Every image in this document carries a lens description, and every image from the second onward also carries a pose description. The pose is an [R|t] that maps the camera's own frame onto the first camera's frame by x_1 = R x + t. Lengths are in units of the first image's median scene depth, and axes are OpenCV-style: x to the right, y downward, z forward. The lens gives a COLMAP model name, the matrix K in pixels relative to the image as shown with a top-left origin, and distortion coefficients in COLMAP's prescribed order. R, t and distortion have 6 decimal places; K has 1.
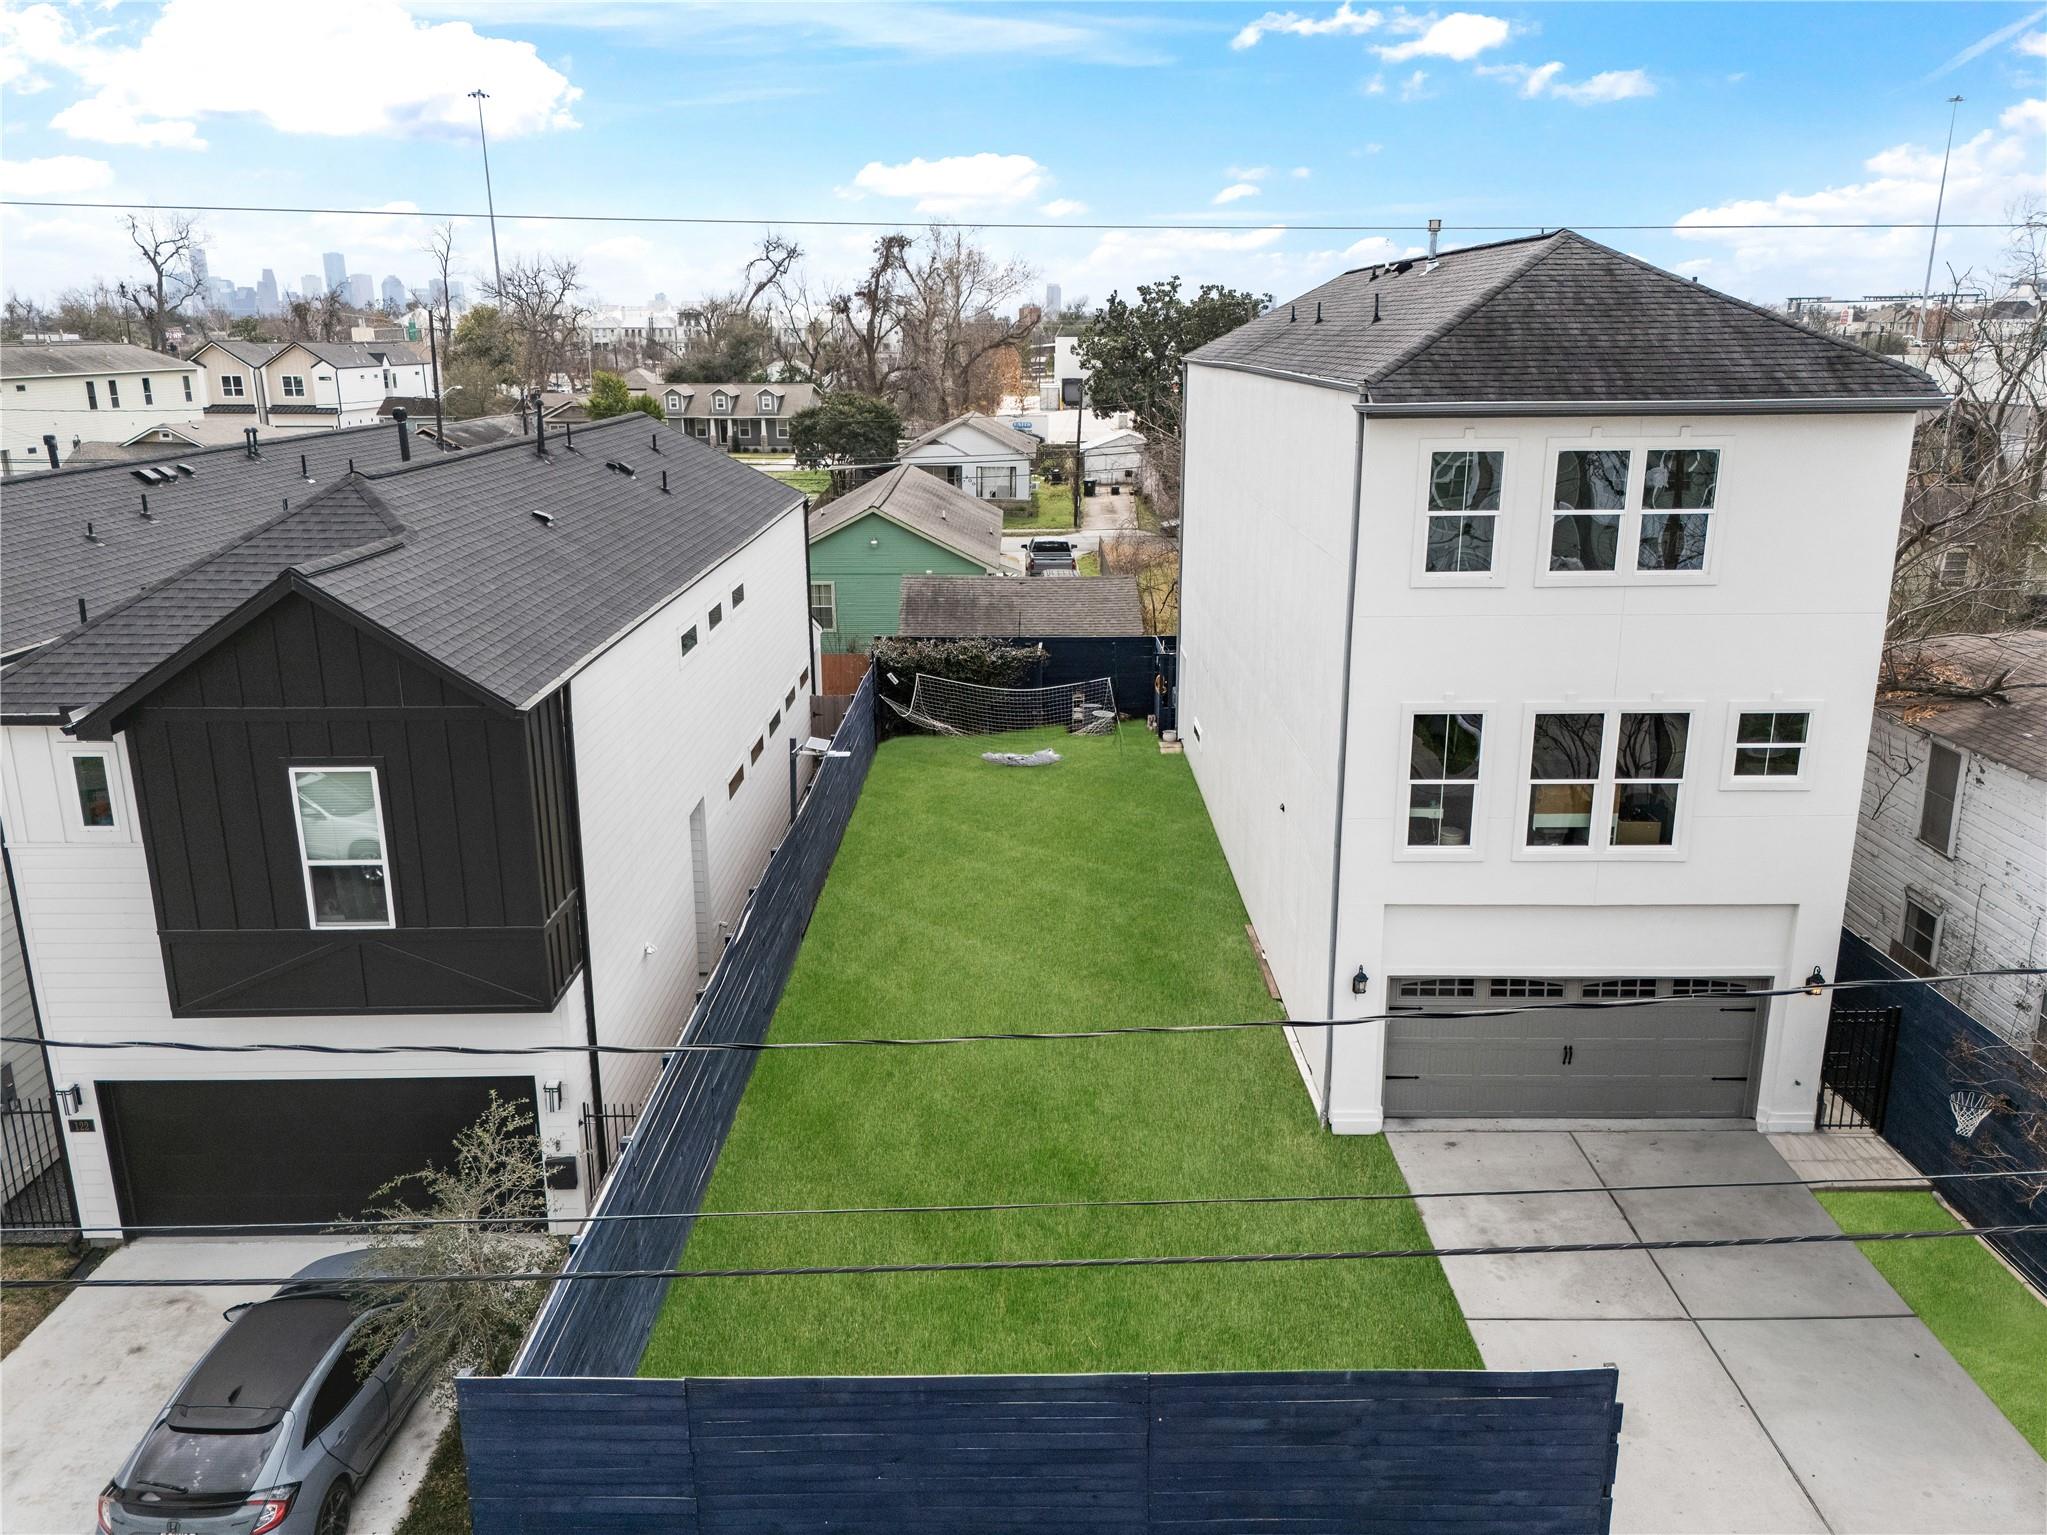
lens RADIAL K [[1696.9, 0, 1023.5], [0, 1696.9, 767.5], [0, 0, 1]] dist [0.118054, -0.145924]
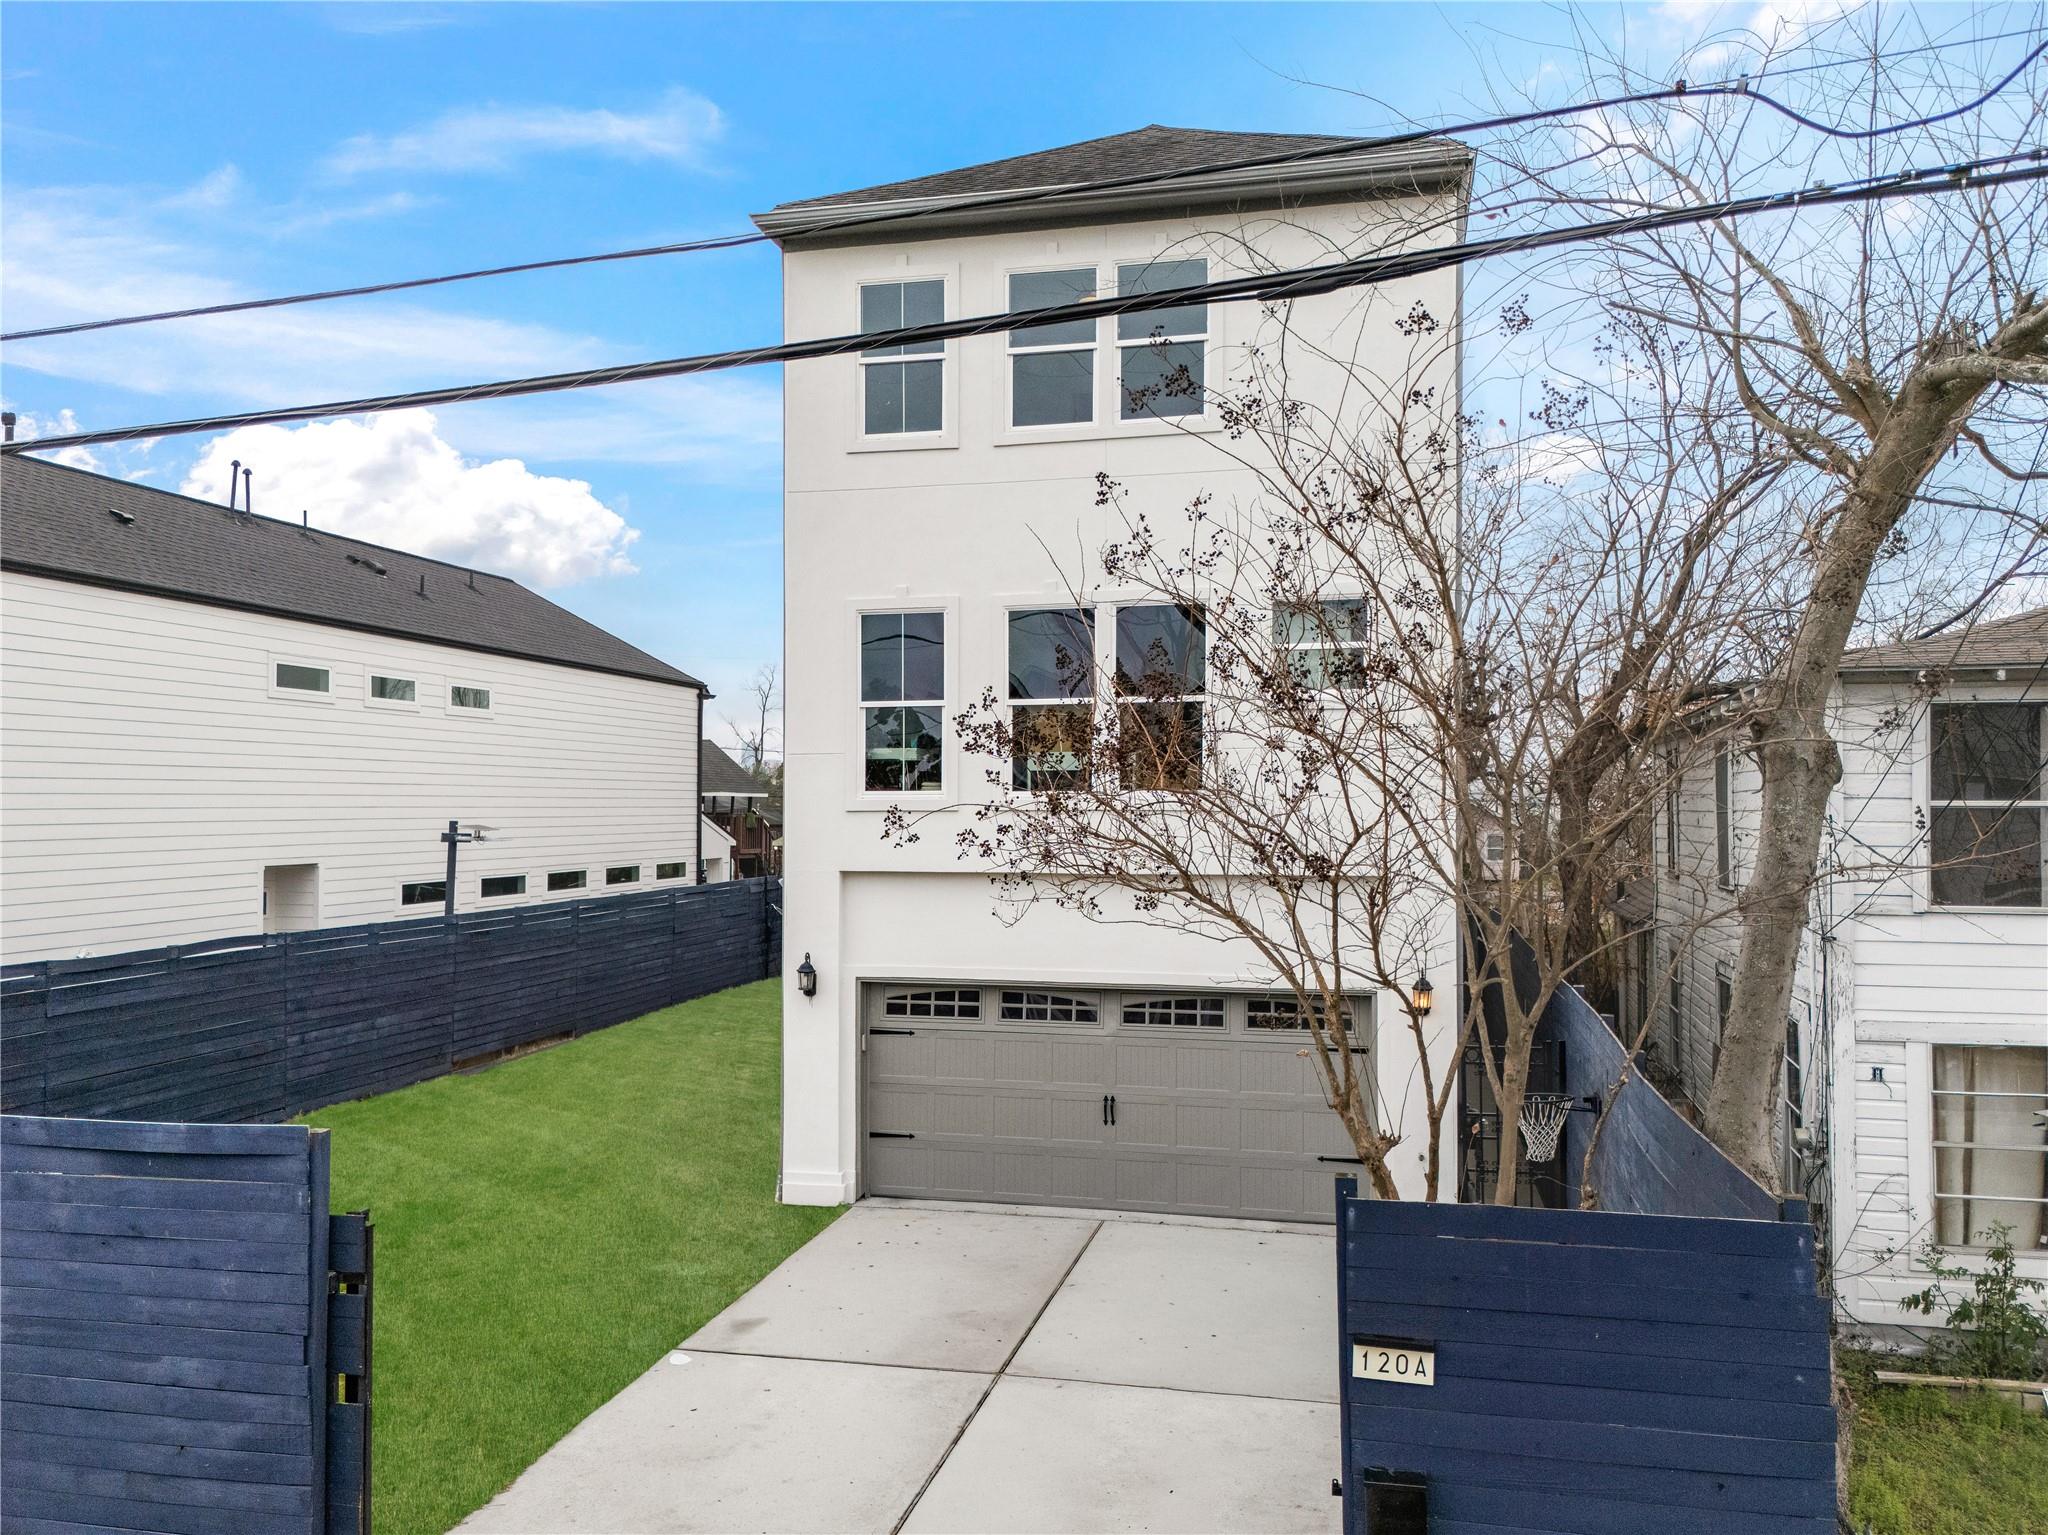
lens RADIAL K [[1697.8, 0, 1024.0], [0, 1697.8, 767.5], [0, 0, 1]] dist [0.118054, -0.145924]
pose [[0.964971, -0.007107, -0.262259, 0.516826], [-0.074271, 0.951340, -0.299057, 0.271248], [0.251623, 0.308060, 0.917488, 0.324373]]
